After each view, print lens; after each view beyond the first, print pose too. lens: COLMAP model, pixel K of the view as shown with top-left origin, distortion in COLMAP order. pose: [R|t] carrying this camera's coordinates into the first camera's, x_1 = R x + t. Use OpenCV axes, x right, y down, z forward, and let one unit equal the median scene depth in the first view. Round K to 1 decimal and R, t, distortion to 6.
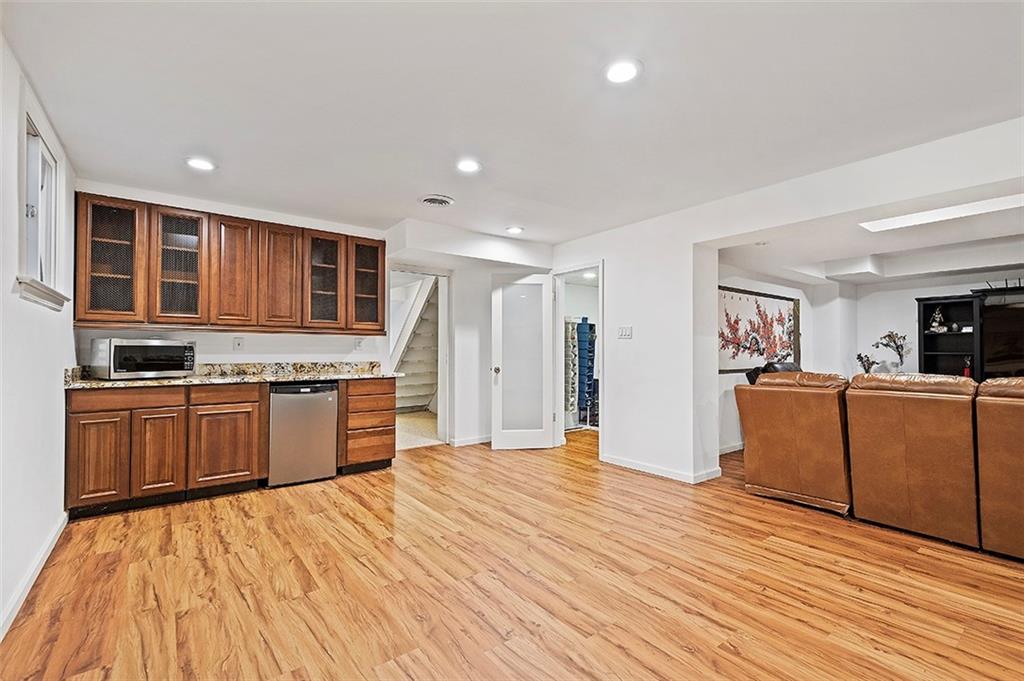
lens RADIAL K [[455.6, 0, 511.7], [0, 455.6, 346.5], [0, 0, 1]] dist [0.014999, -0.004257]
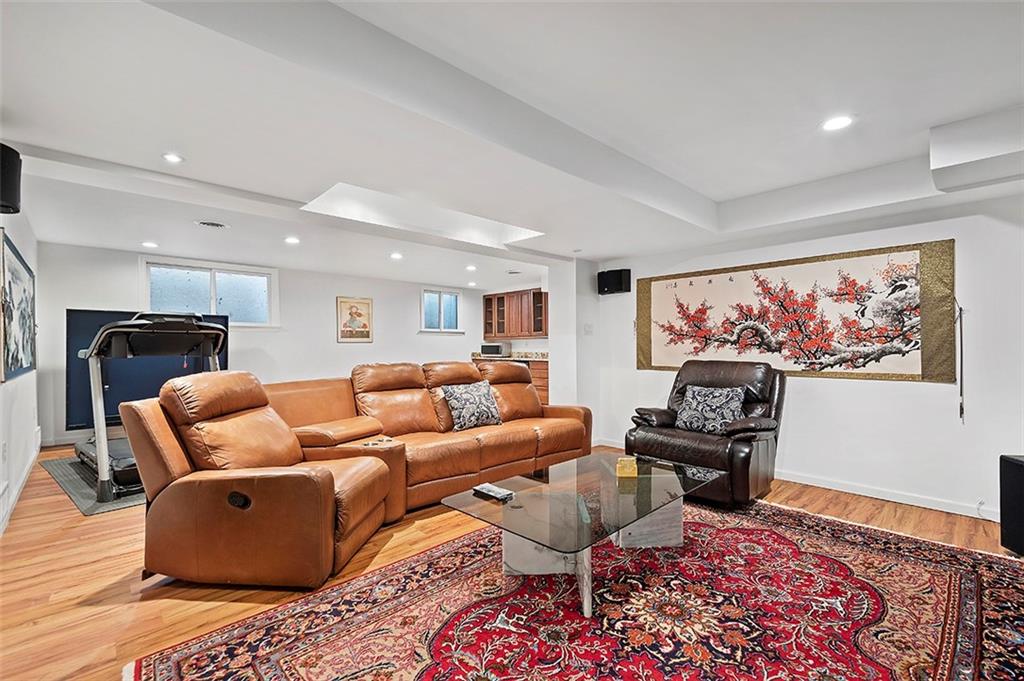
lens RADIAL K [[455.6, 0, 515.6], [0, 455.6, 344.4], [0, 0, 1]] dist [0.014999, -0.004257]
pose [[0.066244, -0.007329, -0.997777, 1.173831], [0.009686, 0.999931, -0.006702, 0.008459], [0.997756, -0.009221, 0.066310, 0.545047]]
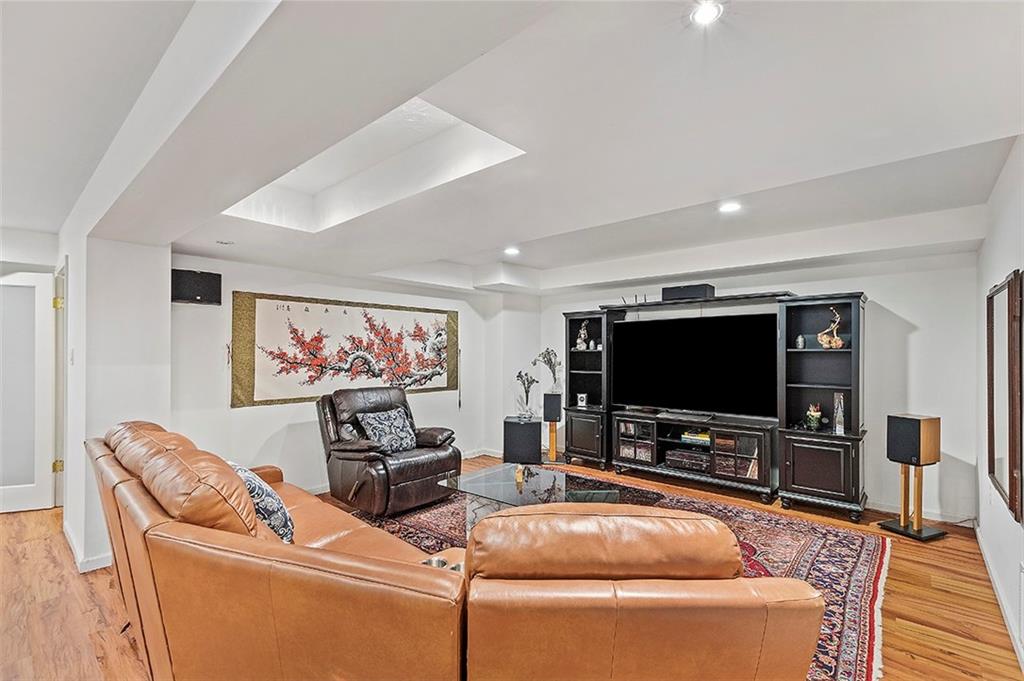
lens RADIAL K [[455.6, 0, 518.5], [0, 455.6, 347.7], [0, 0, 1]] dist [0.014999, -0.004257]
pose [[0.981566, 0.000904, 0.191119, 0.622166], [-0.001030, 0.999999, 0.000558, -0.035433], [-0.191118, -0.000744, 0.981567, 0.108882]]
